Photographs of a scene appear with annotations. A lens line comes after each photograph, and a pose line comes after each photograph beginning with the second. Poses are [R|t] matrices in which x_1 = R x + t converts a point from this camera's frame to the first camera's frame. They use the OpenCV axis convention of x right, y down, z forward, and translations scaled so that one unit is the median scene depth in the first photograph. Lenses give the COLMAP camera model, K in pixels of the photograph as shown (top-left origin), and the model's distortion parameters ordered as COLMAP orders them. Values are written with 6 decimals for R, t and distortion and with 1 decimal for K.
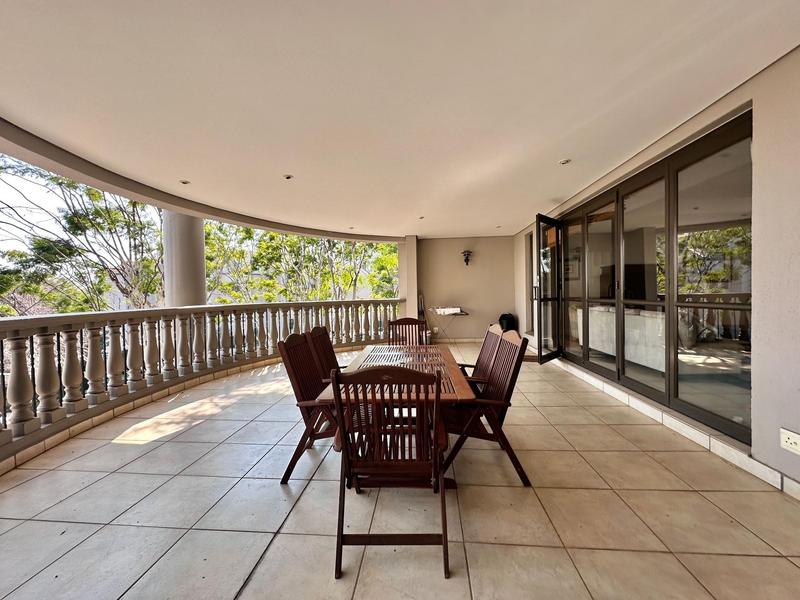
lens RADIAL K [[318.7, 0, 400.7], [0, 318.7, 299.9], [0, 0, 1]] dist [-0.002143, 0.000847]
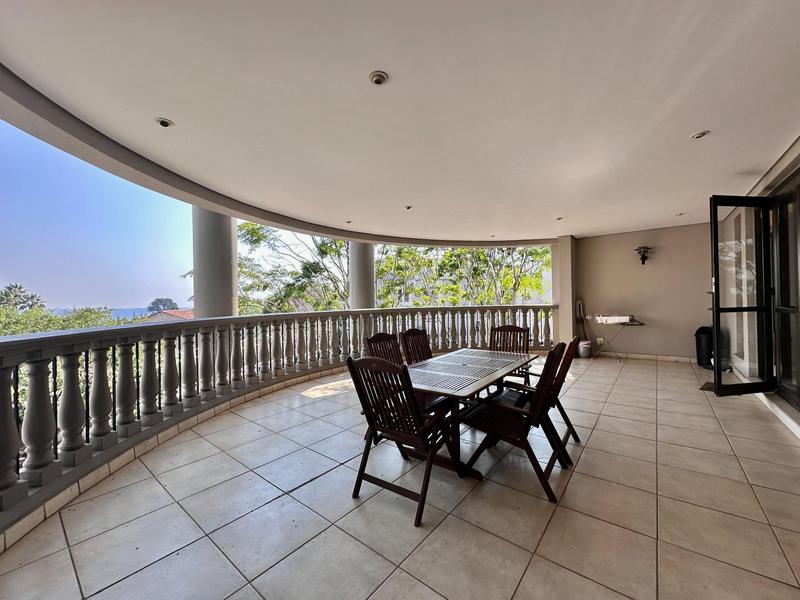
lens RADIAL K [[318.7, 0, 400.7], [0, 318.7, 299.9], [0, 0, 1]] dist [-0.002143, 0.000847]
pose [[0.830781, 0.003450, -0.556589, 0.217106], [-0.008525, 0.999942, -0.006527, -0.011107], [0.556535, 0.010167, 0.830762, -0.032962]]
